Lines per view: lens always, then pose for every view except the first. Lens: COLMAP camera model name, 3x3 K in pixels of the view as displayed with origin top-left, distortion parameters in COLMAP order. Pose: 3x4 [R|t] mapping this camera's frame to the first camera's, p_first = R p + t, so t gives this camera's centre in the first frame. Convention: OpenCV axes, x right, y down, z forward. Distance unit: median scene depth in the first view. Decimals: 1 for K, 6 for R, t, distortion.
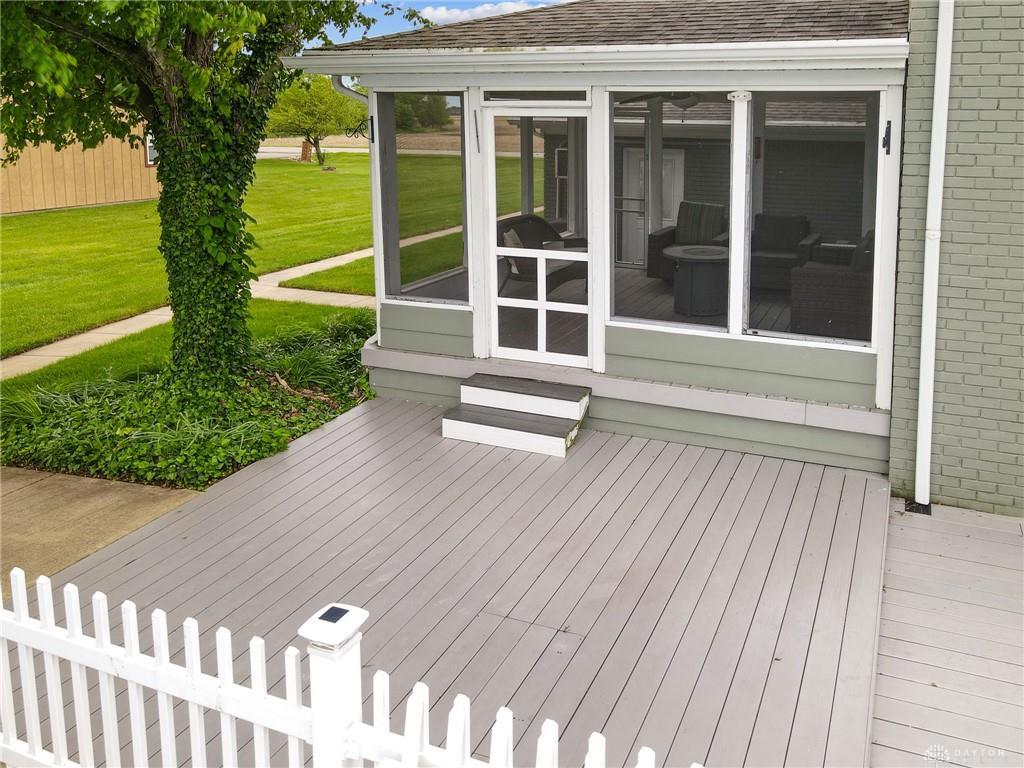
lens RADIAL K [[795.8, 0, 622.2], [0, 795.8, 190.9], [0, 0, 1]] dist [-0.005278, 0.001011]
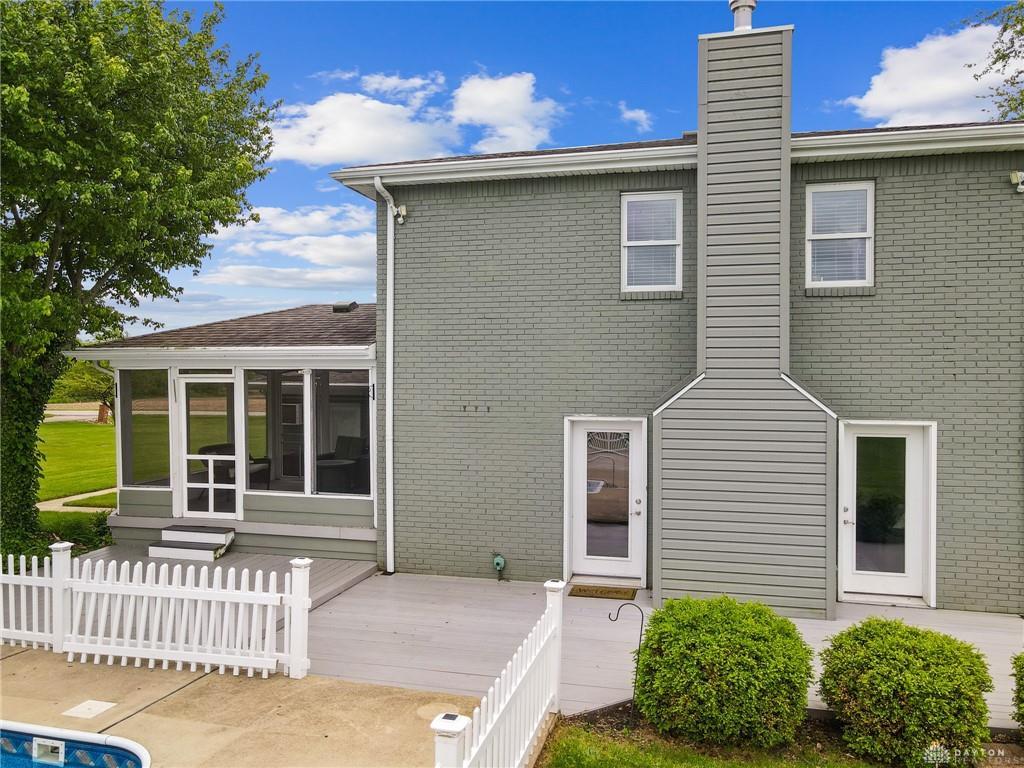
lens RADIAL K [[761.1, 0, 512.0], [0, 761.1, 384.0], [0, 0, 1]] dist [0.014234, 0.011573]
pose [[0.994295, -0.007056, 0.106432, 0.404298], [0.016295, 0.996146, -0.086188, 0.074080], [-0.105413, 0.087431, 0.990578, -0.833559]]
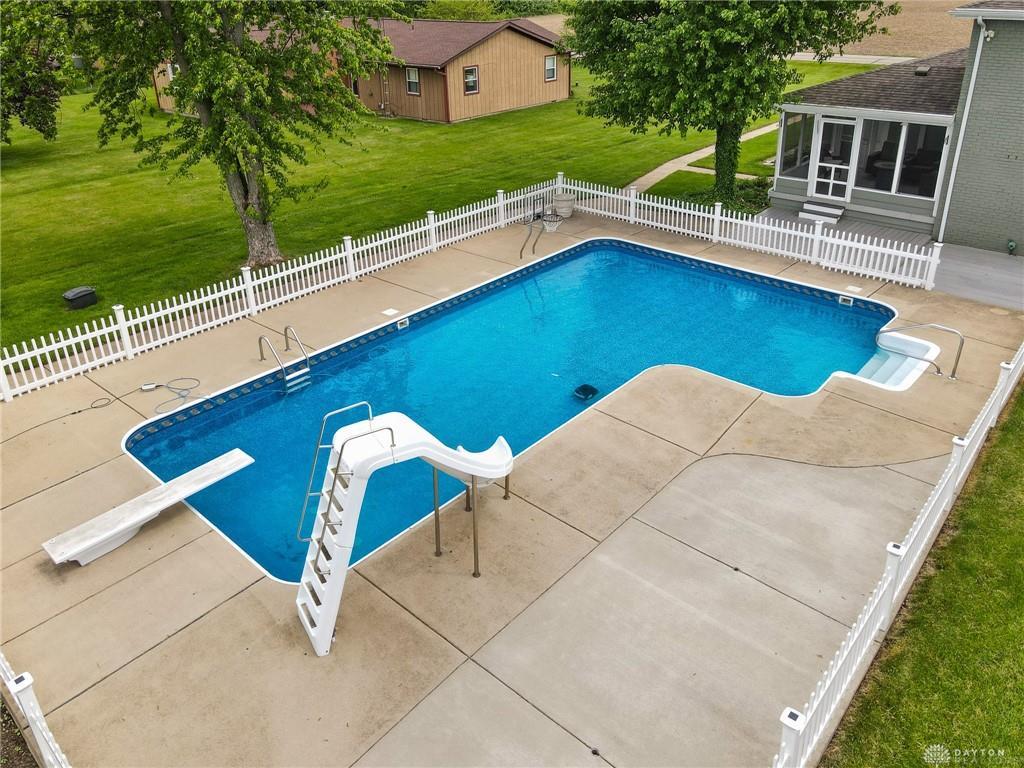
lens RADIAL K [[773.0, 0, 512.5], [0, 773.0, 306.1], [0, 0, 1]] dist [-0.007189, -0.004621]
pose [[0.928357, 0.119267, -0.352035, -0.142229], [-0.006717, 0.952349, 0.304937, -0.335133], [0.371629, -0.280726, 0.884921, -2.500612]]
